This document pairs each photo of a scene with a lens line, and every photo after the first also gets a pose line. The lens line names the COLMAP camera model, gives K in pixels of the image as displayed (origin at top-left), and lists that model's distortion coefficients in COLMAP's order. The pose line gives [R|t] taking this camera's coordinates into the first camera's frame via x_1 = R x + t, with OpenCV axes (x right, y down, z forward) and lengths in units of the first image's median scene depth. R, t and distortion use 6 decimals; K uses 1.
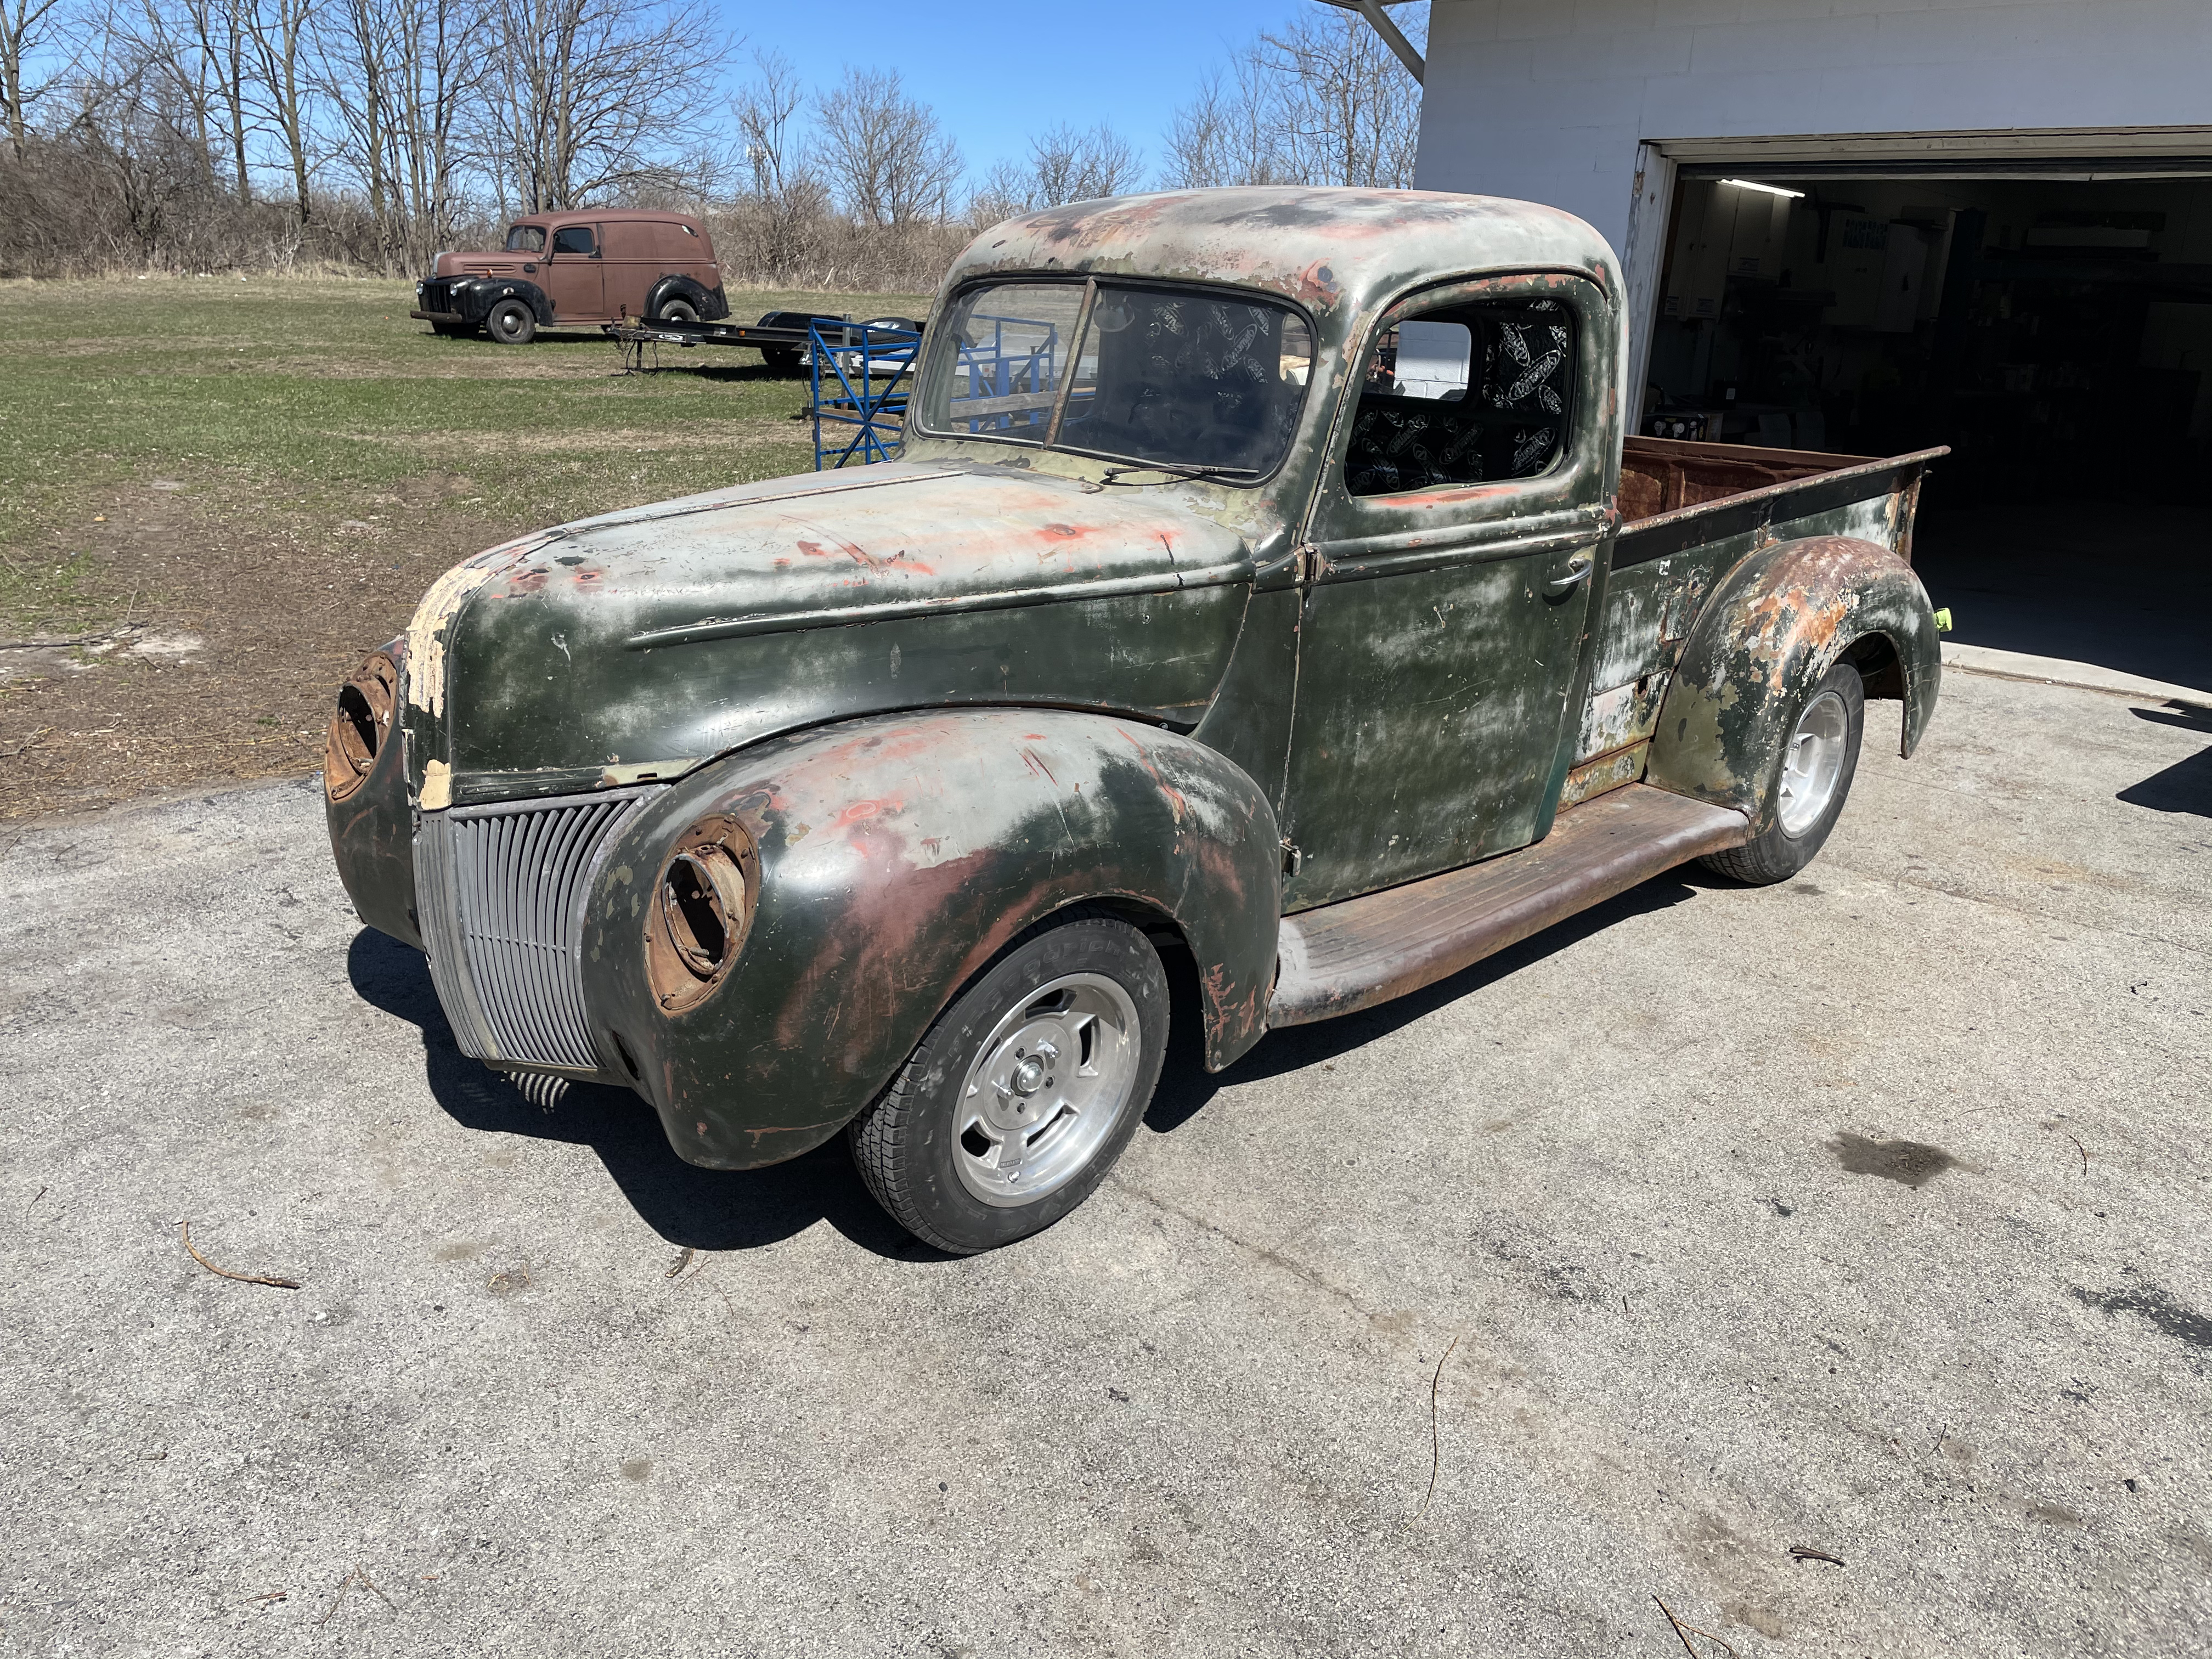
lens RADIAL K [[1715.6, 0, 1101.2], [0, 1715.6, 819.3], [0, 0, 1]] dist [0.082599, -0.111984]
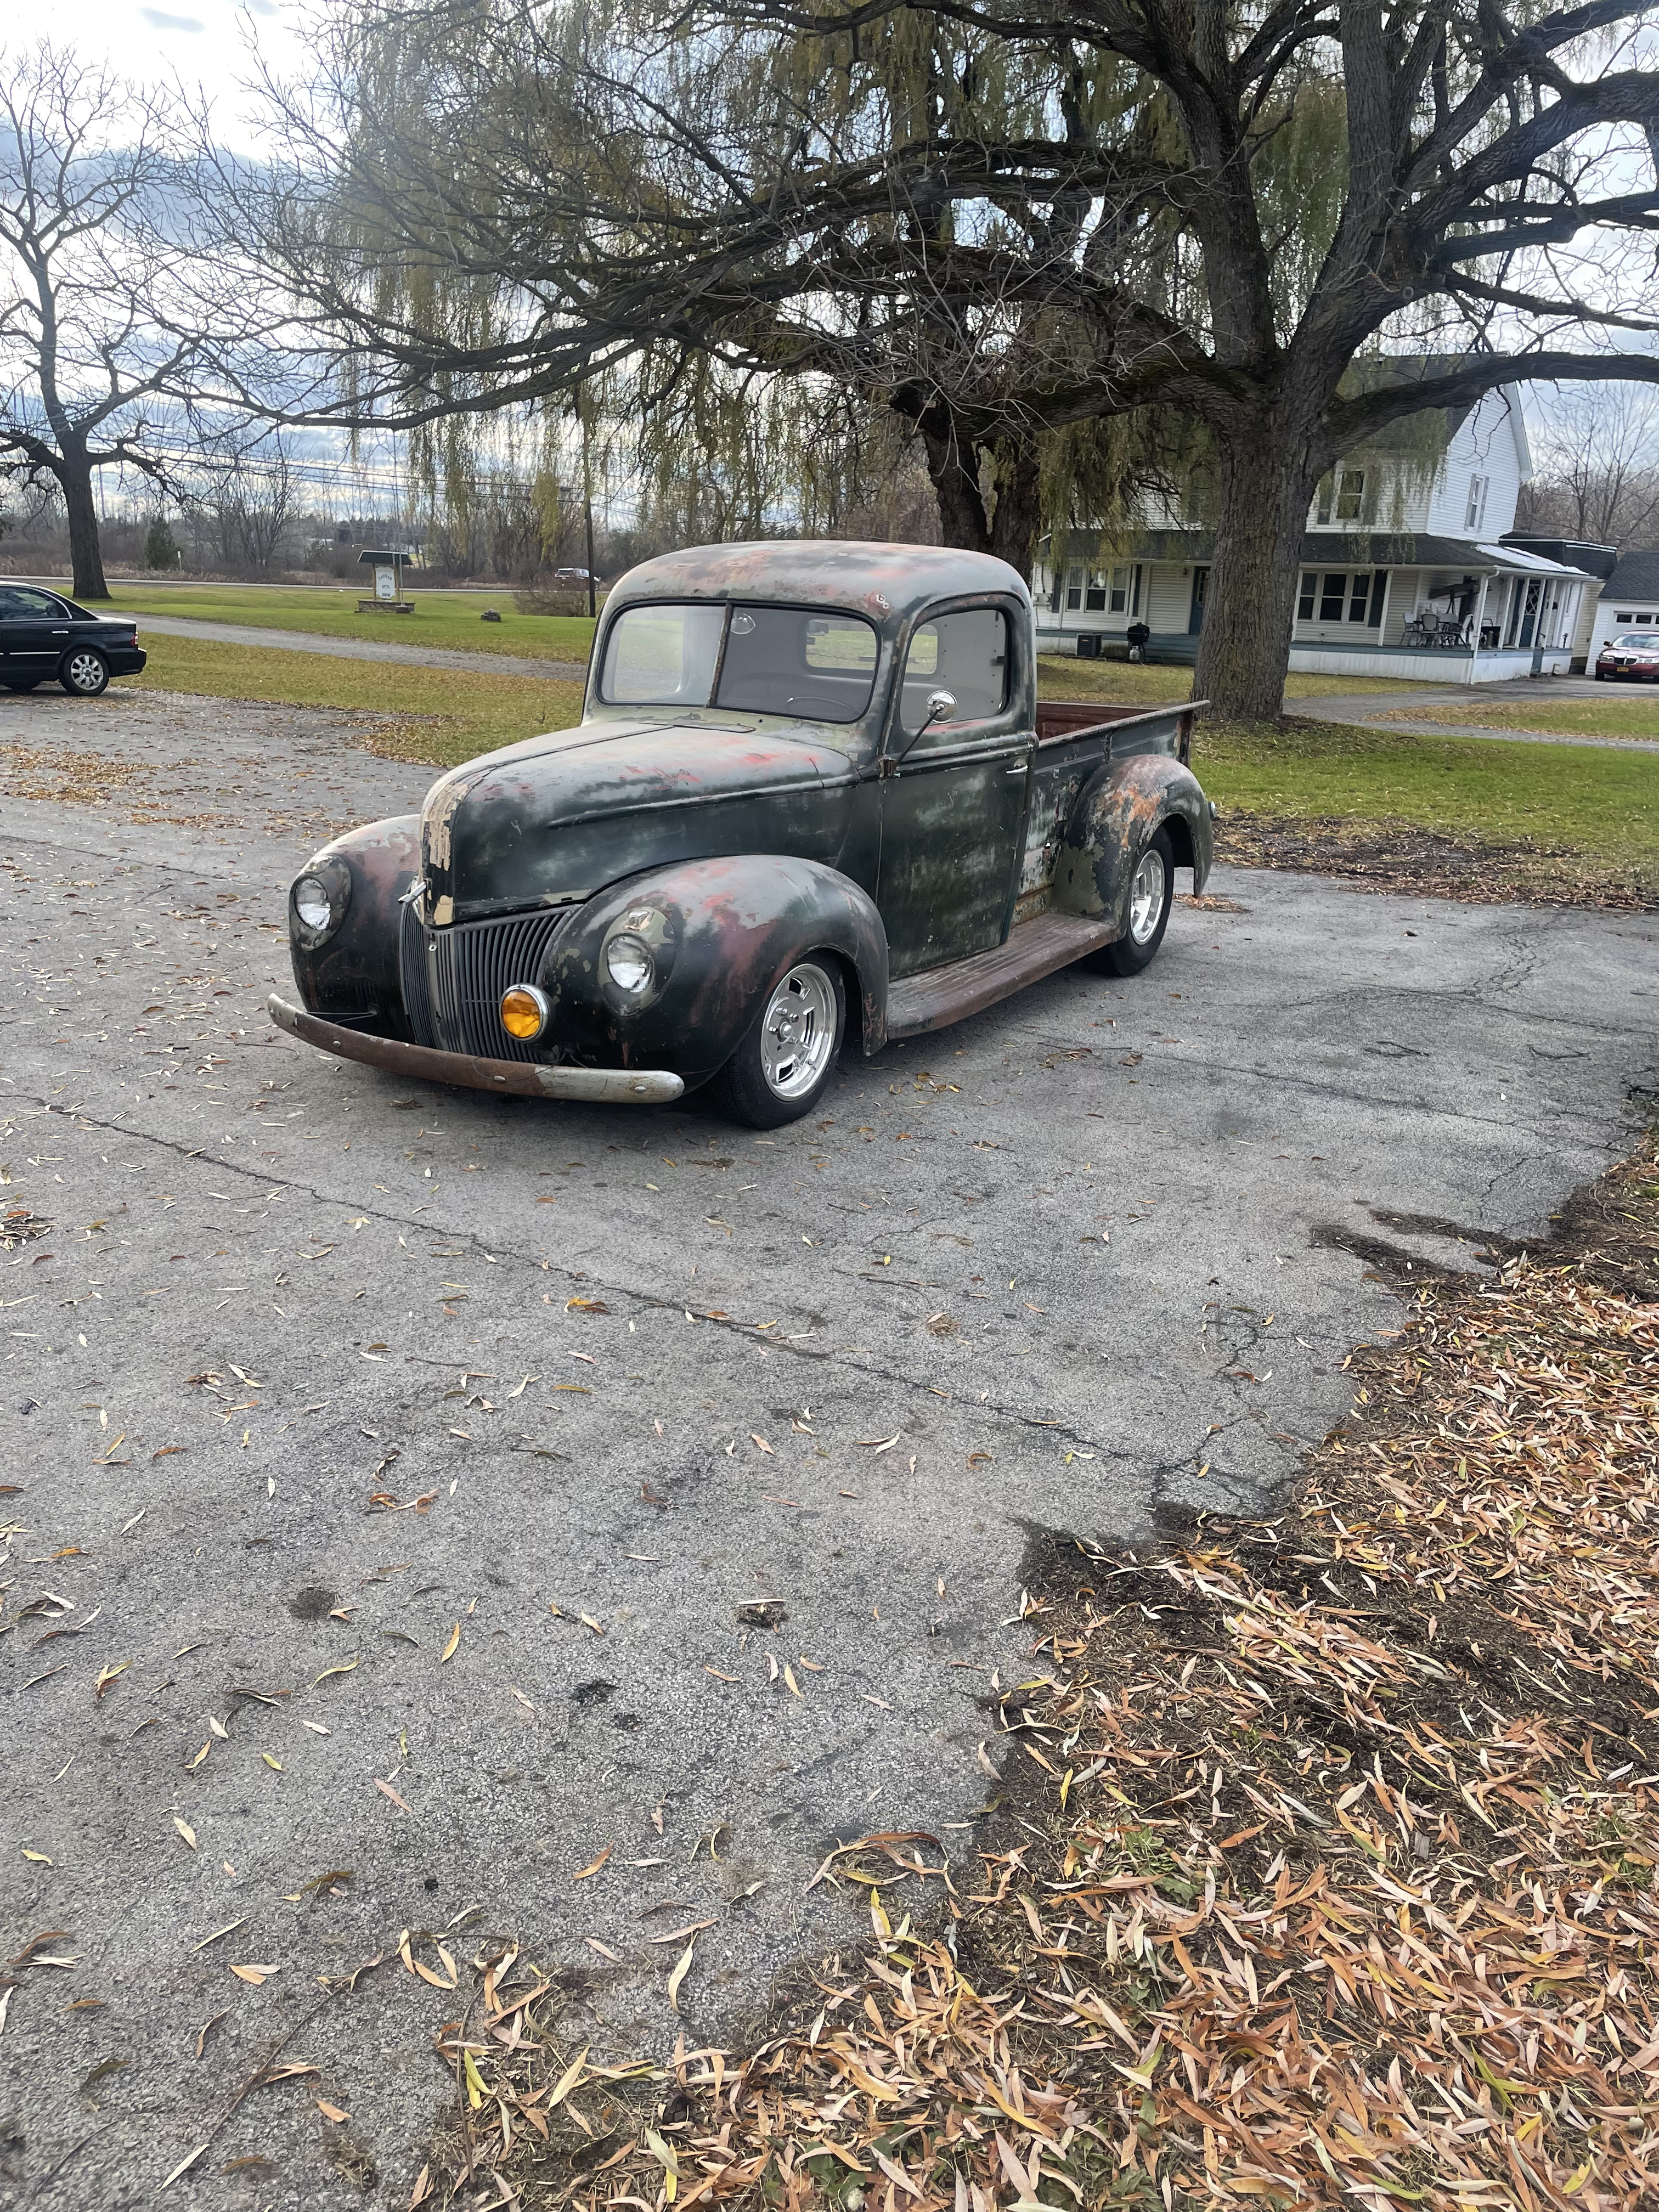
lens RADIAL K [[1667.0, 0, 839.5], [0, 1667.0, 1107.8], [0, 0, 1]] dist [0.126123, -0.208725]
pose [[0.965554, -0.096421, 0.241679, -0.327652], [0.095289, 0.995315, 0.016397, 0.143323], [-0.242128, 0.007197, 0.970218, -0.553852]]
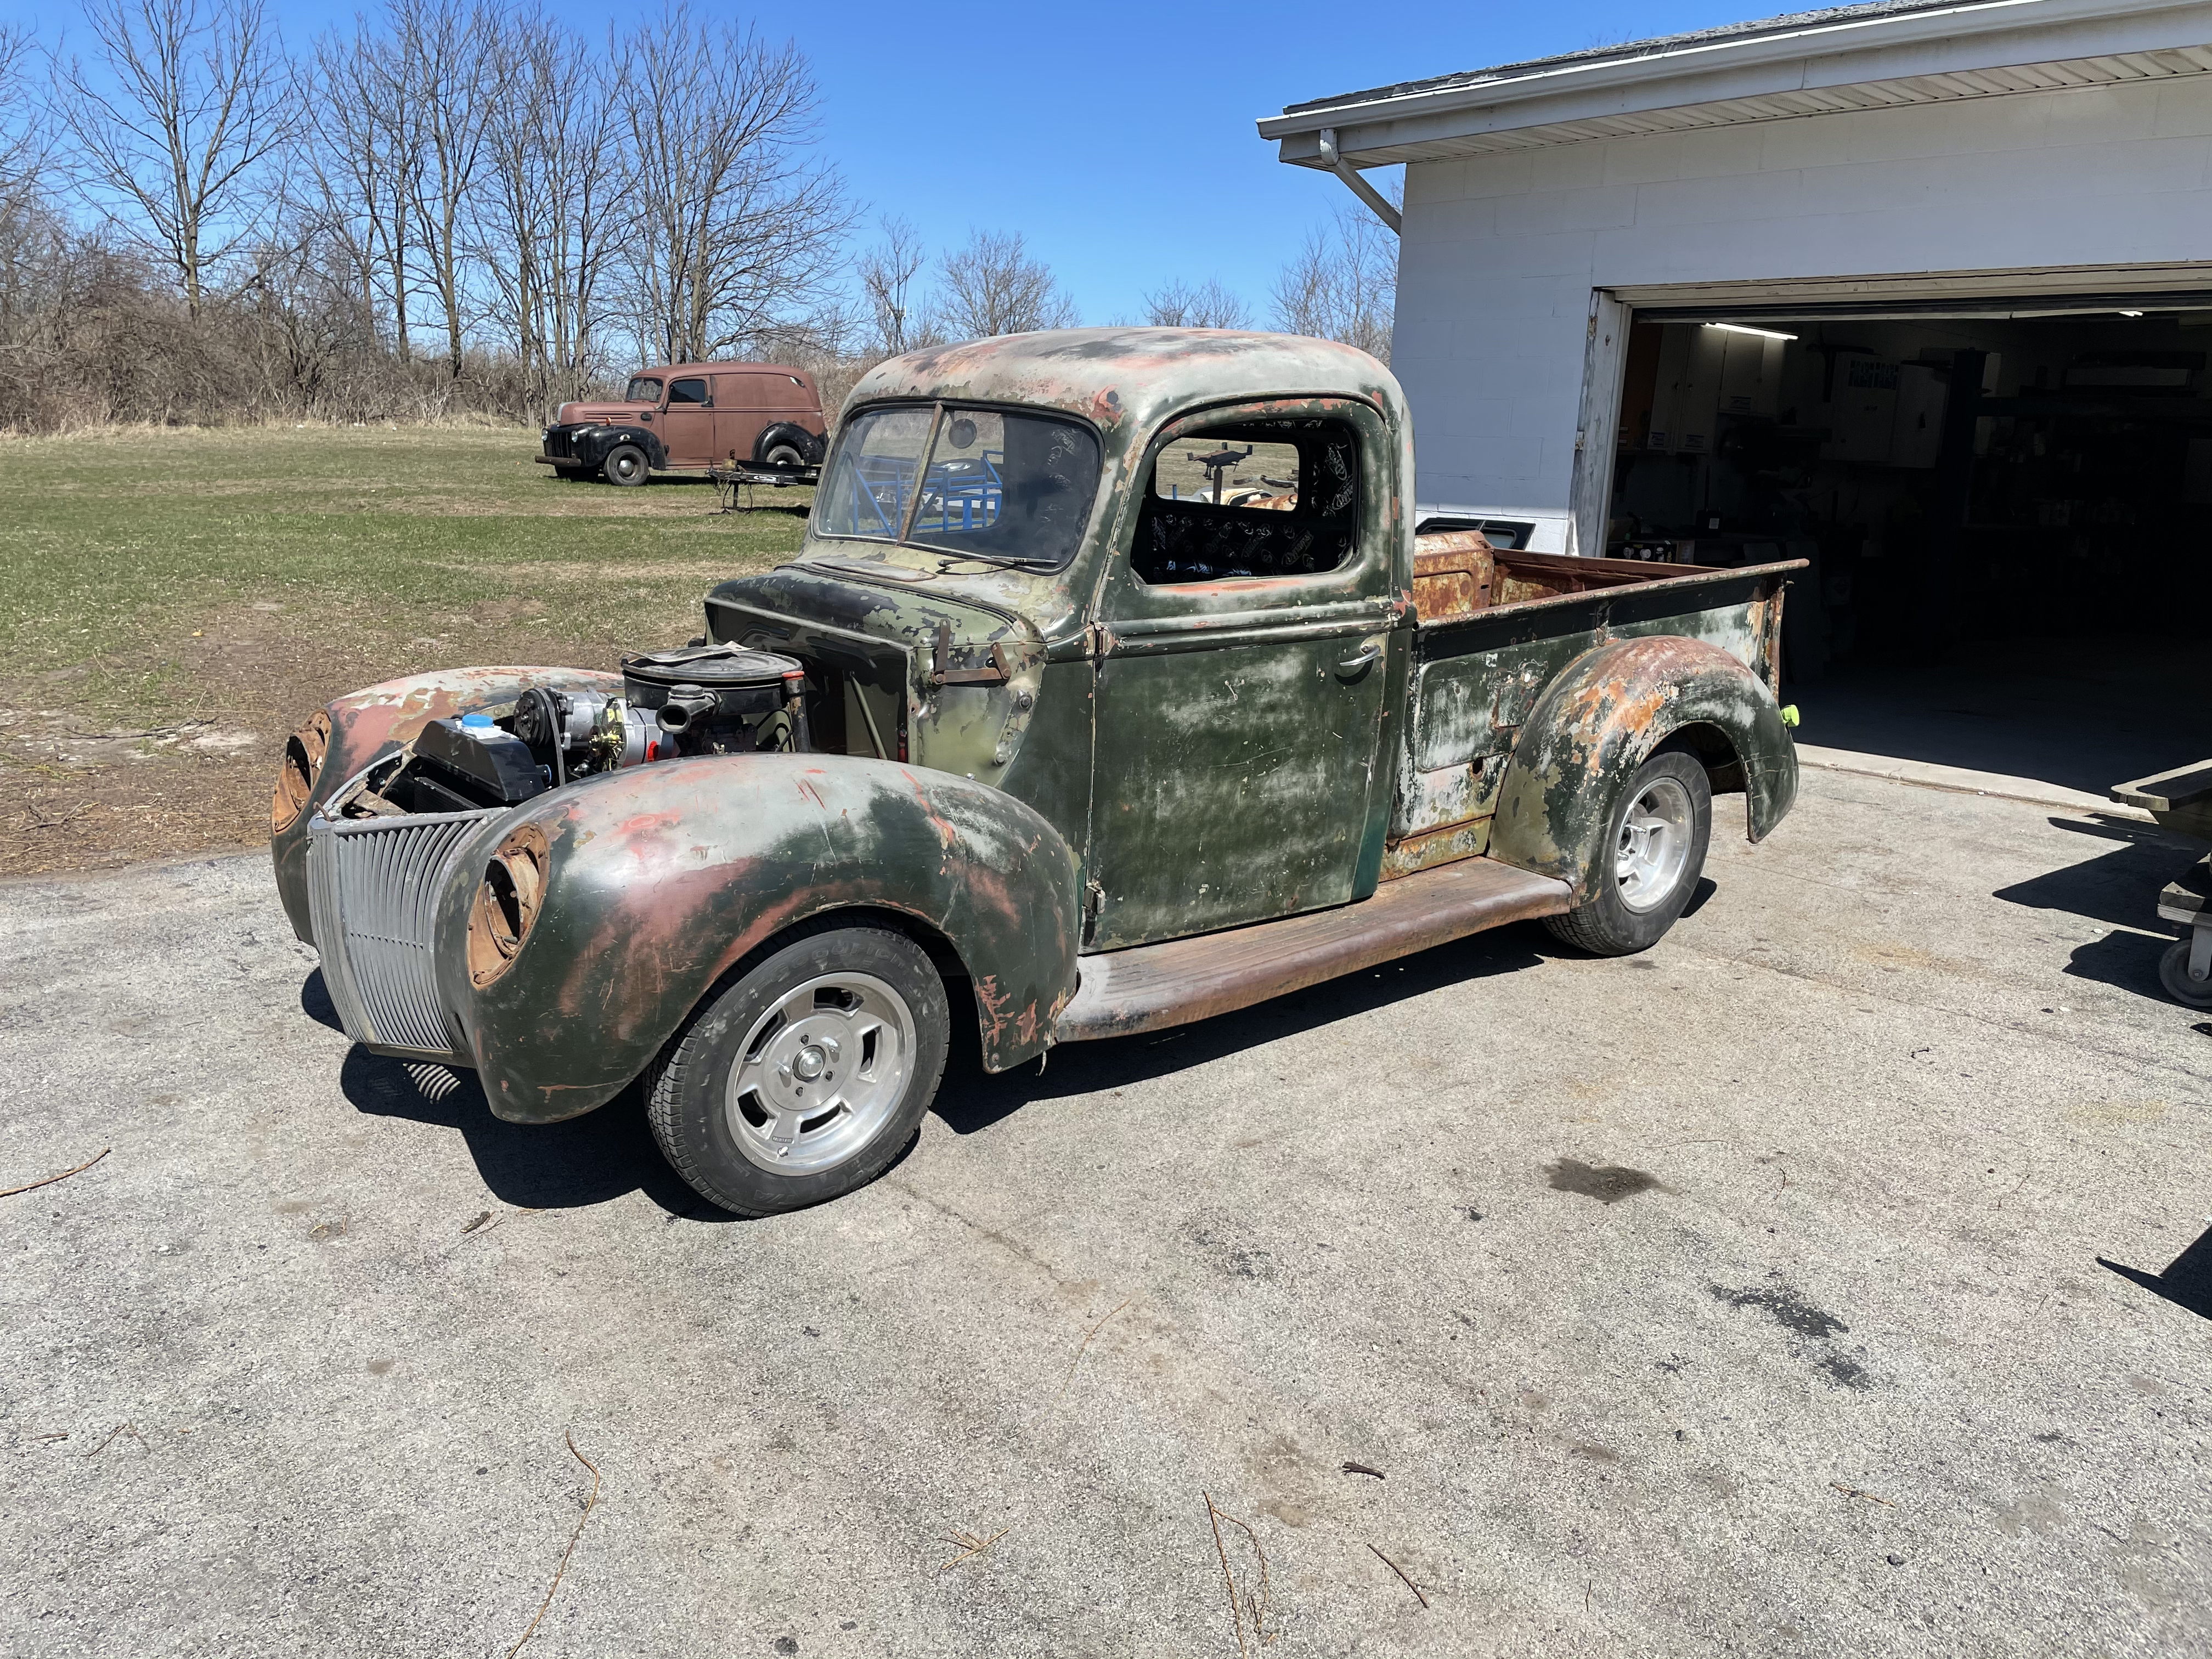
lens RADIAL K [[1715.5, 0, 1113.2], [0, 1715.5, 807.6], [0, 0, 1]] dist [0.087958, -0.003892]
pose [[0.998020, 0.010848, -0.061950, 0.184572], [-0.016180, 0.996144, -0.086233, 0.058516], [0.060776, 0.087064, 0.994347, -0.130603]]
